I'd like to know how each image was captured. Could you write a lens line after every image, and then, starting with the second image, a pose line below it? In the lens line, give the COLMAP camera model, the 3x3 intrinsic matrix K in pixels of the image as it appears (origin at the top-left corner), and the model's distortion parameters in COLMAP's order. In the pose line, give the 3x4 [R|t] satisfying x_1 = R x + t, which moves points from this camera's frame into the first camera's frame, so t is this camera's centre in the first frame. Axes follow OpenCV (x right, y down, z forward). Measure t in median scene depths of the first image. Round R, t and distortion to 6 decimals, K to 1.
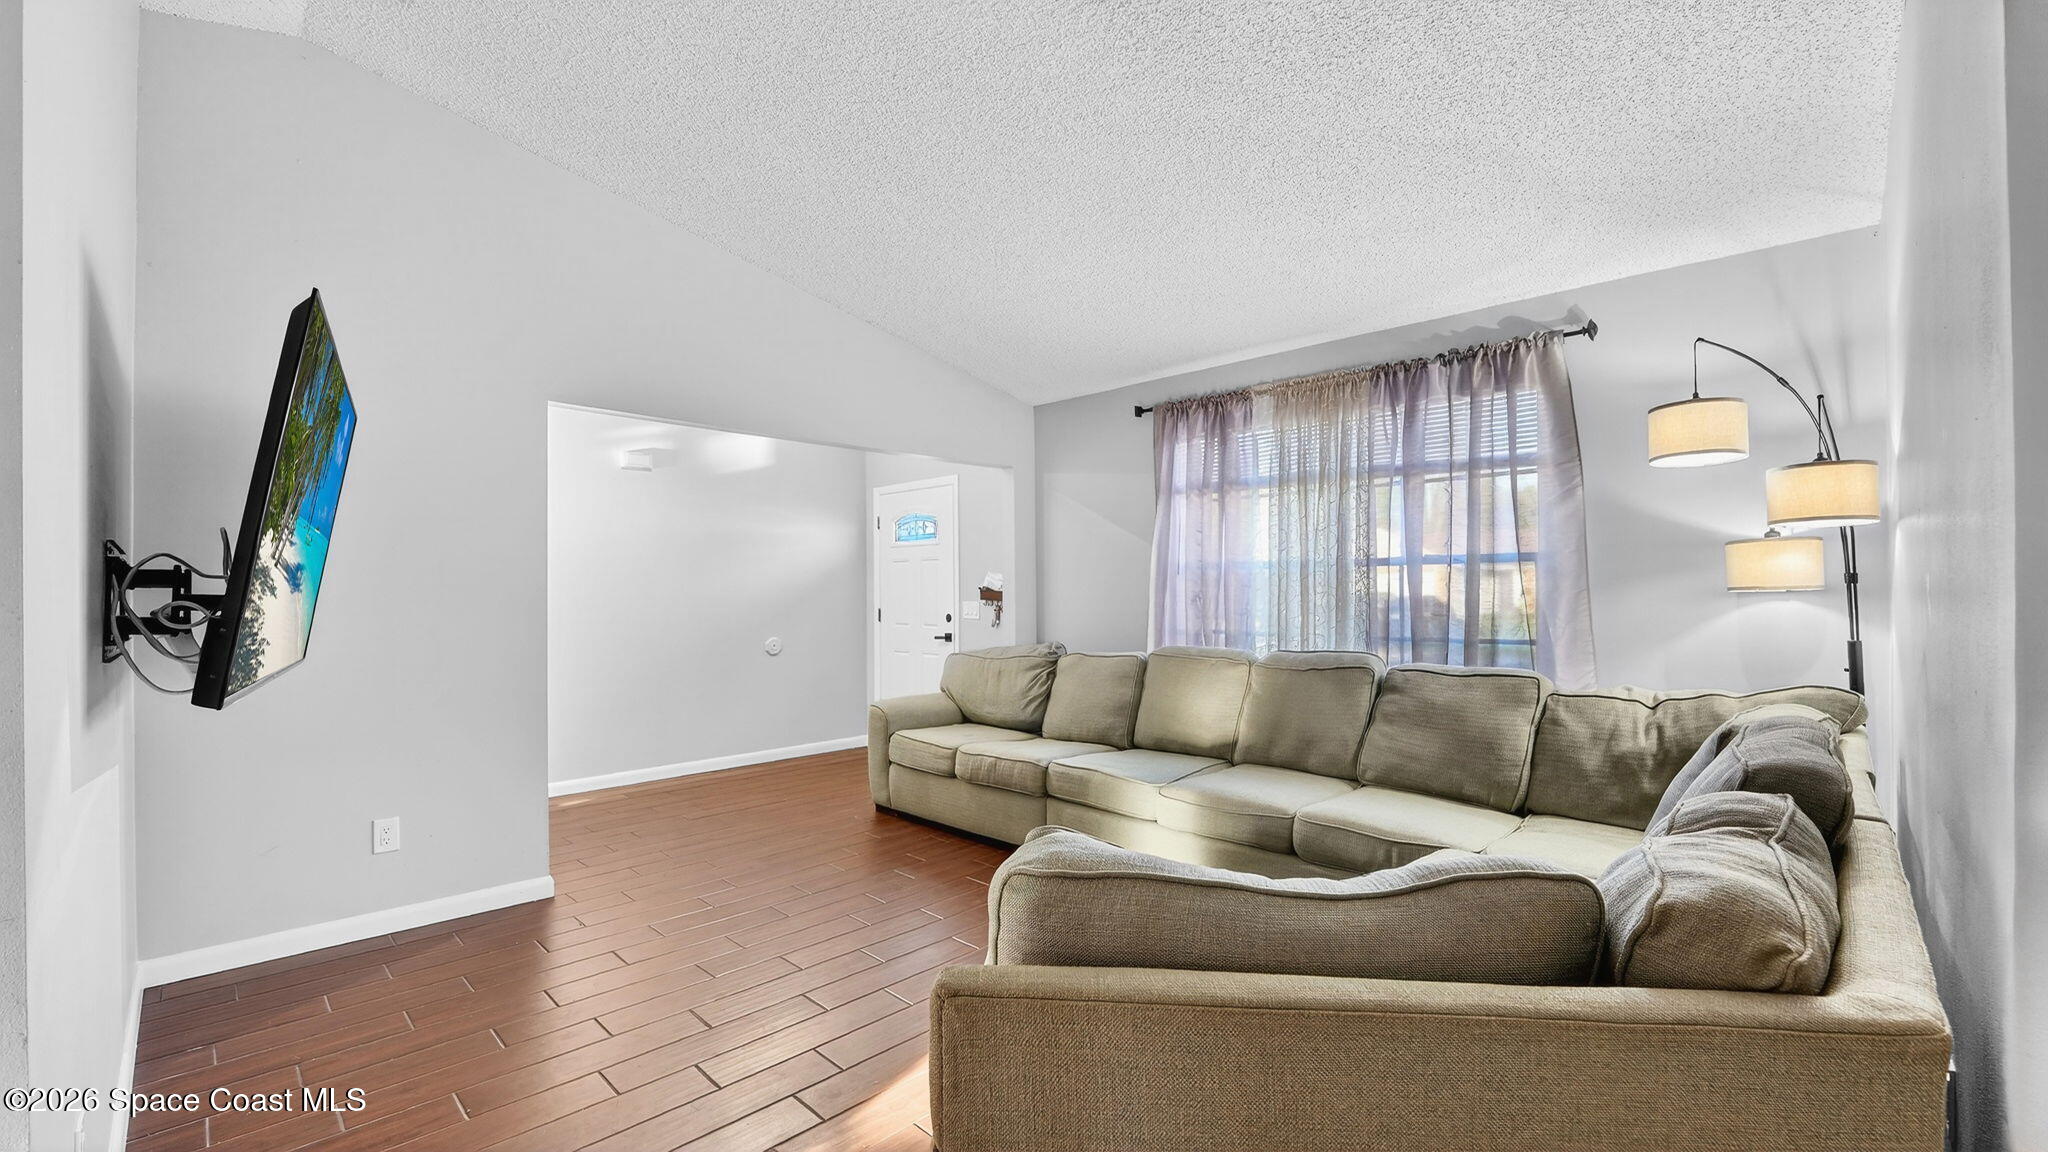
lens RADIAL K [[827.6, 0, 1022.5], [0, 827.6, 586.7], [0, 0, 1]] dist [-0.022969, -0.000059]
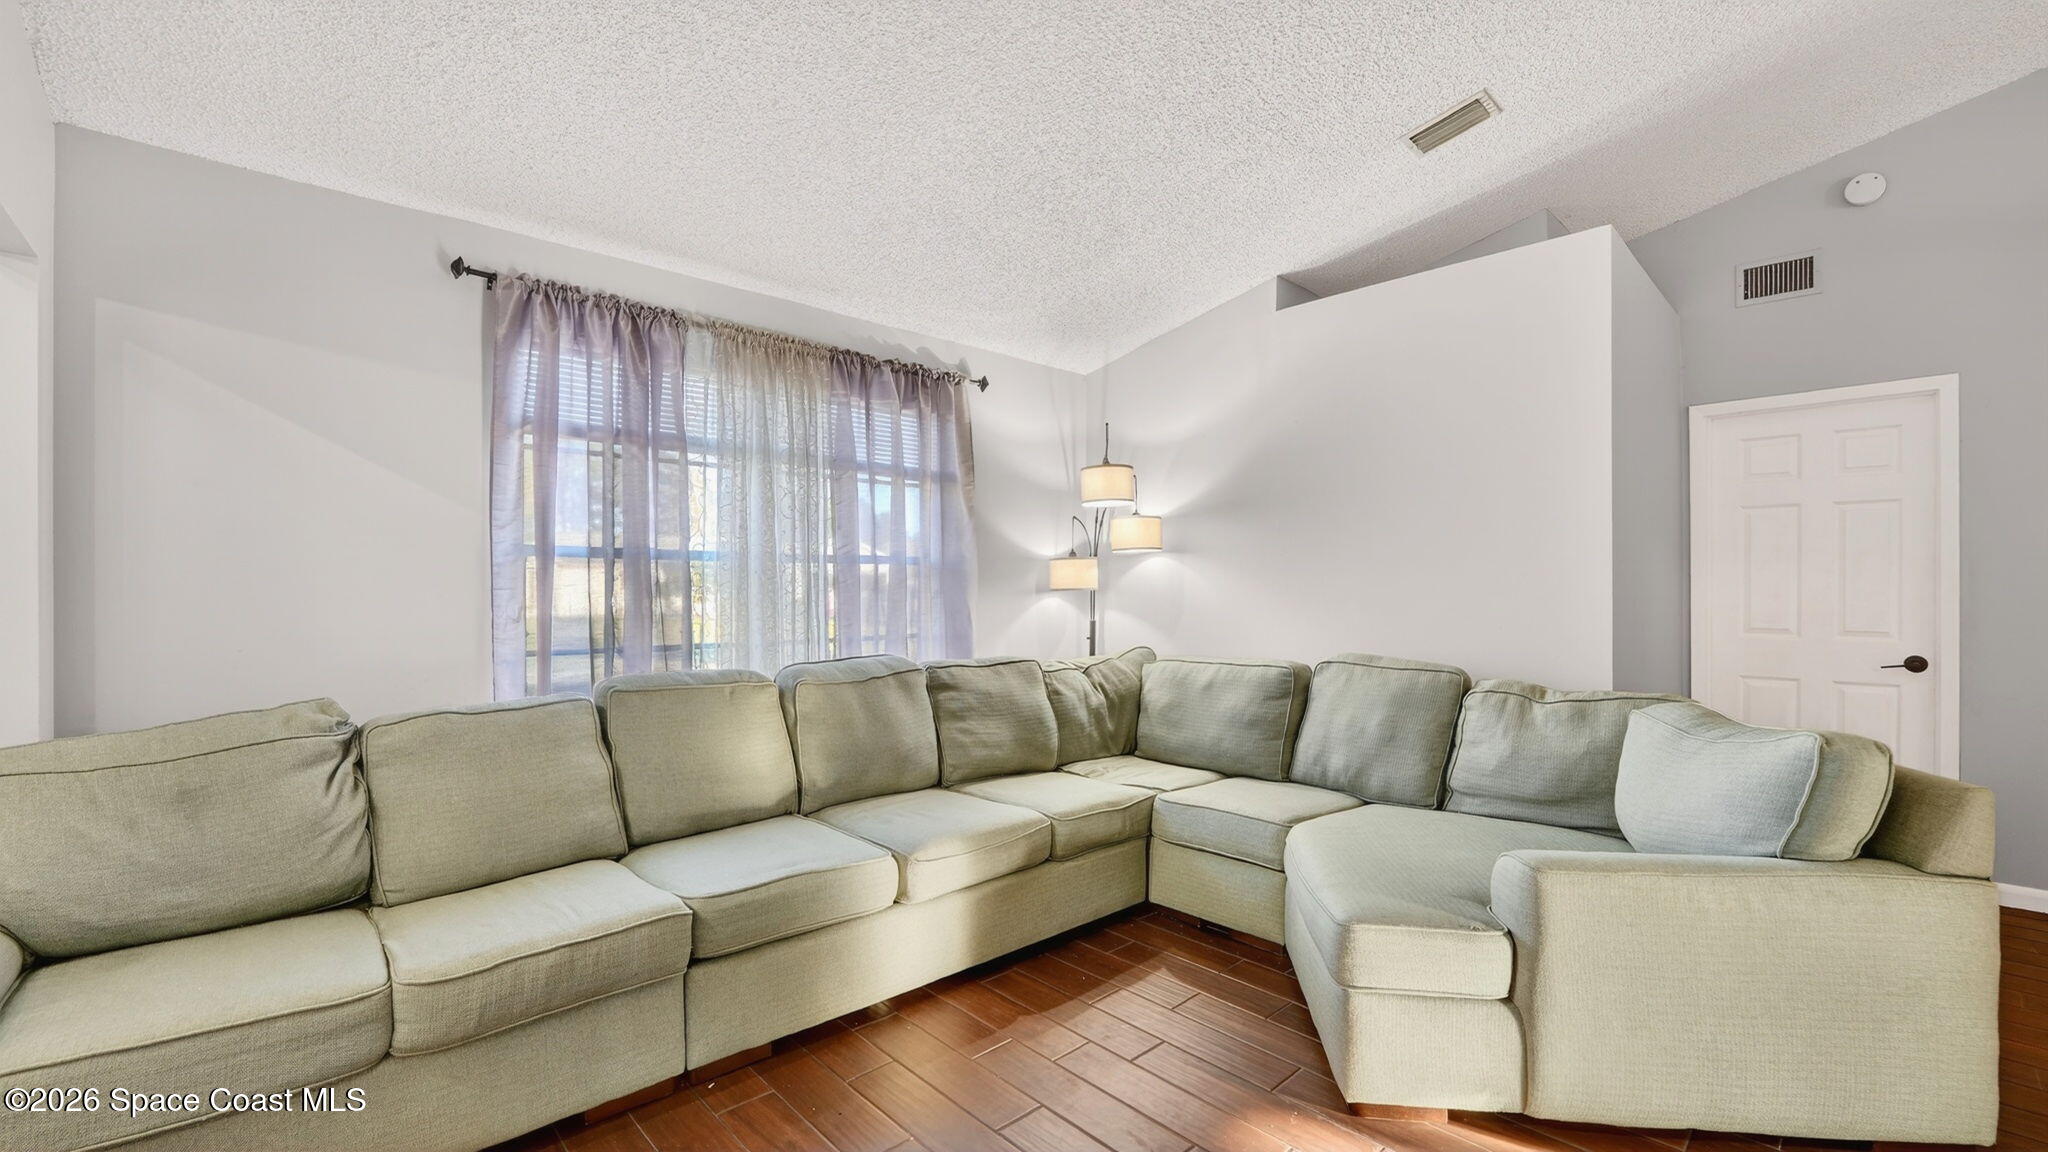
lens RADIAL K [[827.6, 0, 1022.5], [0, 827.6, 586.7], [0, 0, 1]] dist [-0.022969, -0.000059]
pose [[0.058704, 0.010387, 0.998221, -0.505546], [0.000081, 0.999946, -0.010410, 0.010665], [-0.998275, 0.000692, 0.058700, 0.762939]]
